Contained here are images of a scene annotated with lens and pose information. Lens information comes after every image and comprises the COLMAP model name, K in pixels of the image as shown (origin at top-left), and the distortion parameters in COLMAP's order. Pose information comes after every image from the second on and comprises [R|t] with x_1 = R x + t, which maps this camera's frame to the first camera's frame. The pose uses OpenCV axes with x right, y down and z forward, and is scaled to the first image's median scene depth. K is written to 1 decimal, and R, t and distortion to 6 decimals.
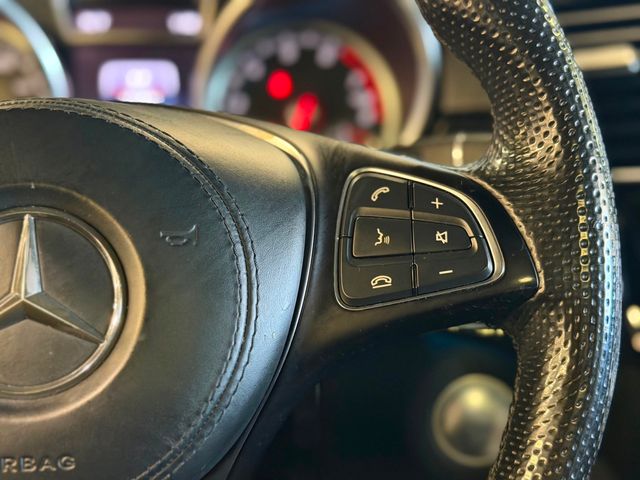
lens RADIAL K [[963.2, 0, 320.0], [0, 963.2, 240.0], [0, 0, 1]] dist [0.198486, -0.028988]
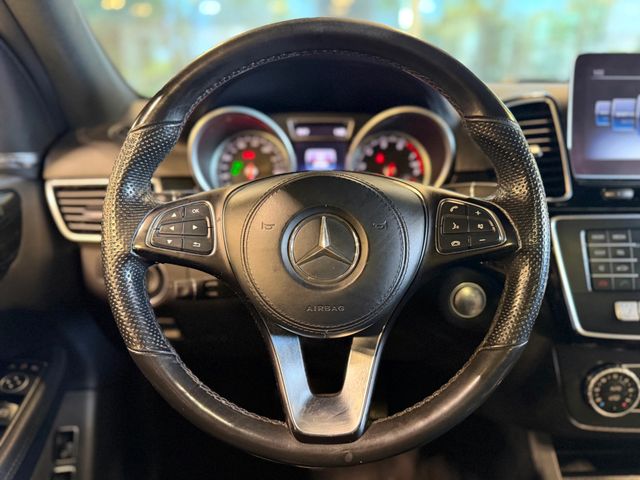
lens RADIAL K [[452.4, 0, 320.0], [0, 452.4, 240.0], [0, 0, 1]] dist [0.040926, -0.002905]
pose [[0.998841, 0.015415, -0.045590, -0.236426], [-0.013353, 0.998889, 0.045198, -0.015322], [0.046236, -0.044536, 0.997937, -0.213627]]
